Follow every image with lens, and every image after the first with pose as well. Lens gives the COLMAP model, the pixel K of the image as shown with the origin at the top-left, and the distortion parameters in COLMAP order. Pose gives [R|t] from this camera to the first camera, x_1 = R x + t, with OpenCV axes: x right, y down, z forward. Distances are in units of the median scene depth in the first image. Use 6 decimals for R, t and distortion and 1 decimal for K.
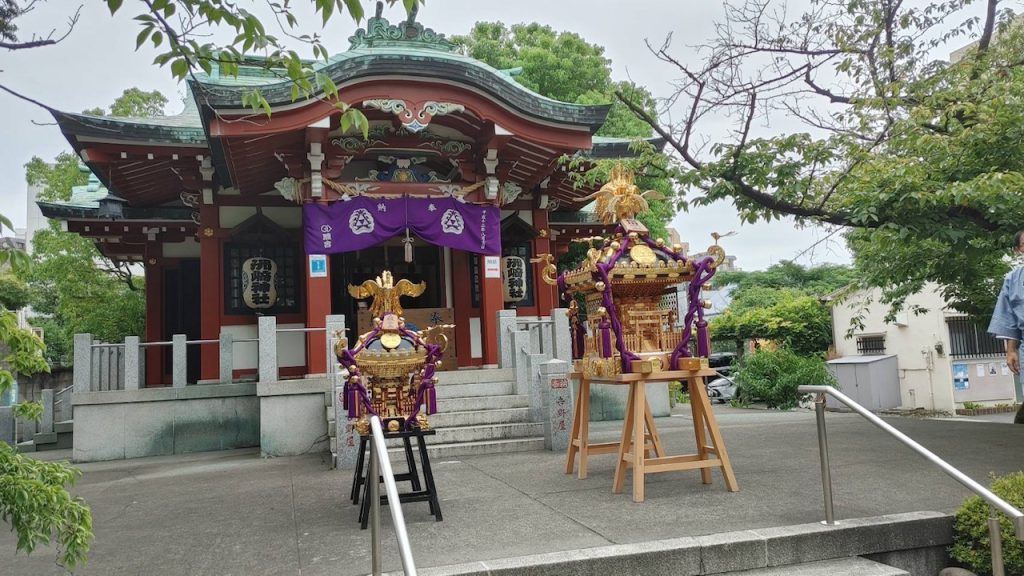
lens RADIAL K [[791.0, 0, 551.3], [0, 791.0, 284.4], [0, 0, 1]] dist [-0.001140, 0.001859]
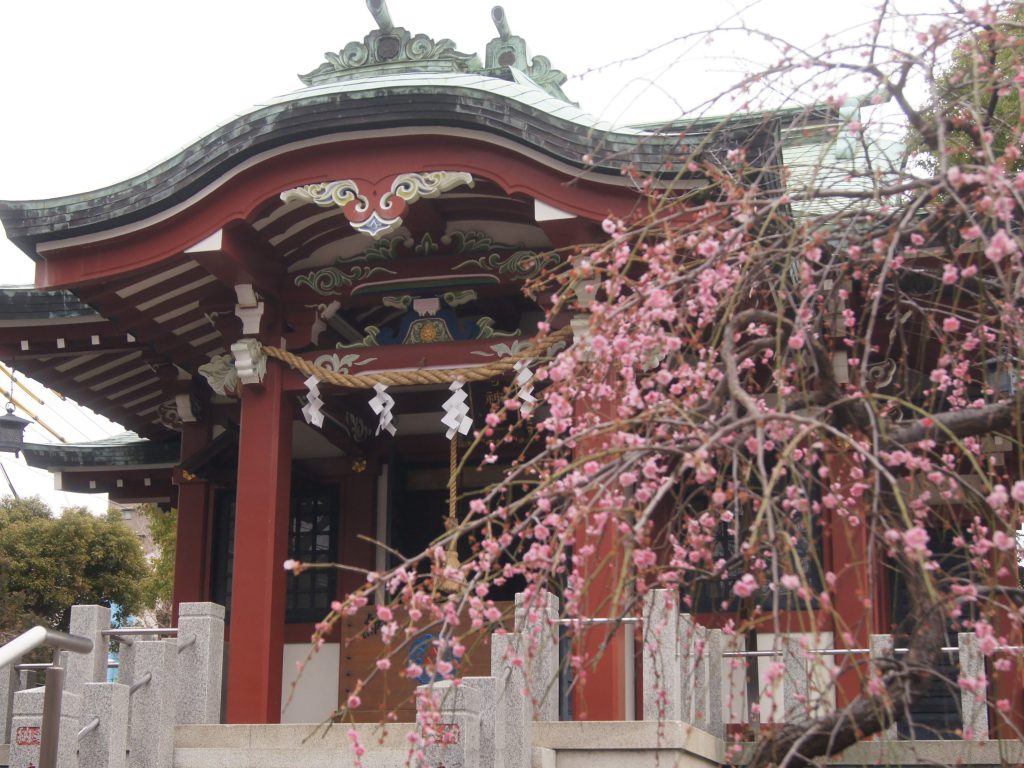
lens RADIAL K [[1751.8, 0, 510.8], [0, 1751.8, 384.2], [0, 0, 1]] dist [-0.129484, 0.000000]
pose [[0.837182, -0.085598, -0.540184, 0.461354], [0.007932, 0.989473, -0.144499, 0.055079], [0.546867, 0.116687, 0.829048, 0.137638]]
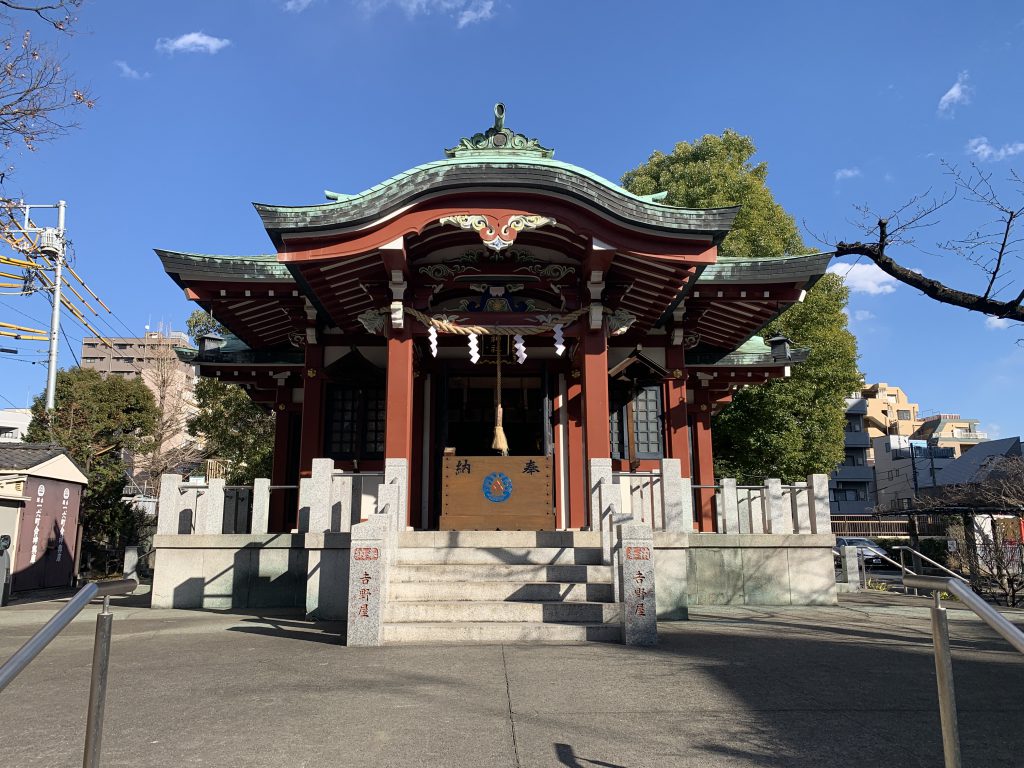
lens RADIAL K [[801.6, 0, 503.4], [0, 801.6, 388.7], [0, 0, 1]] dist [0.038562, -0.022846]
pose [[0.952916, -0.002858, -0.303222, 0.094480], [-0.018927, 0.997445, -0.068884, 0.017601], [0.302644, 0.071380, 0.950427, 0.168074]]
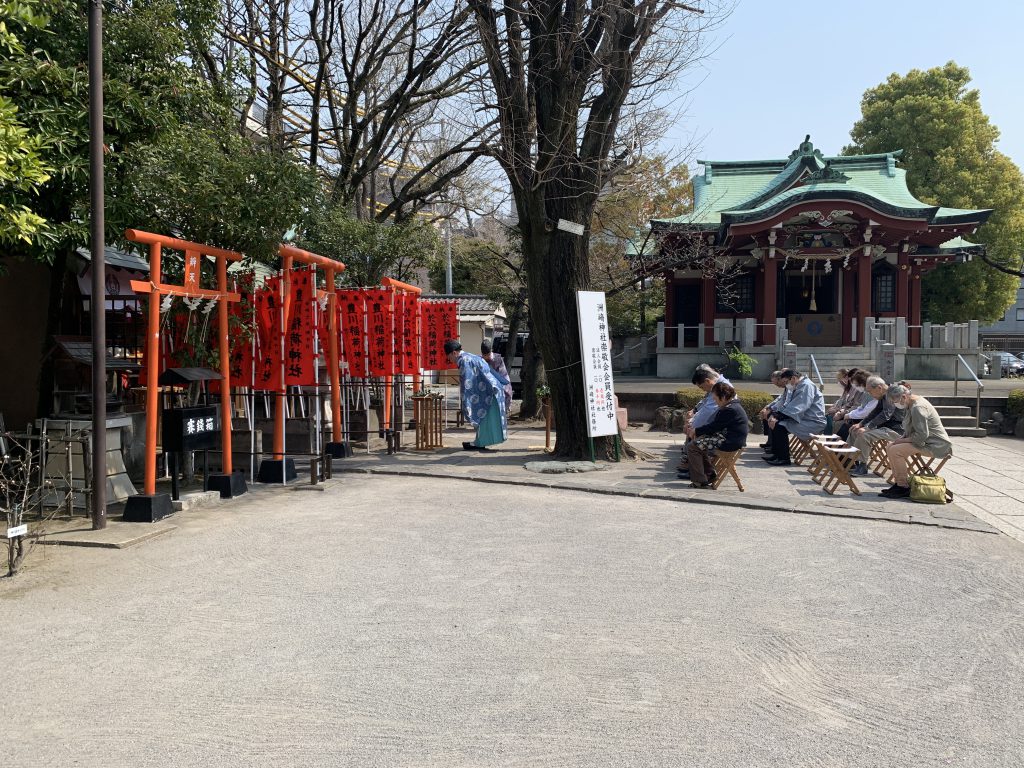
lens RADIAL K [[801.6, 0, 522.6], [0, 801.6, 382.5], [0, 0, 1]] dist [0.038562, -0.022846]
pose [[0.873059, 0.073361, -0.482064, 0.162085], [0.002285, 0.987992, 0.154490, -0.114560], [0.487609, -0.135981, 0.862408, -1.122659]]
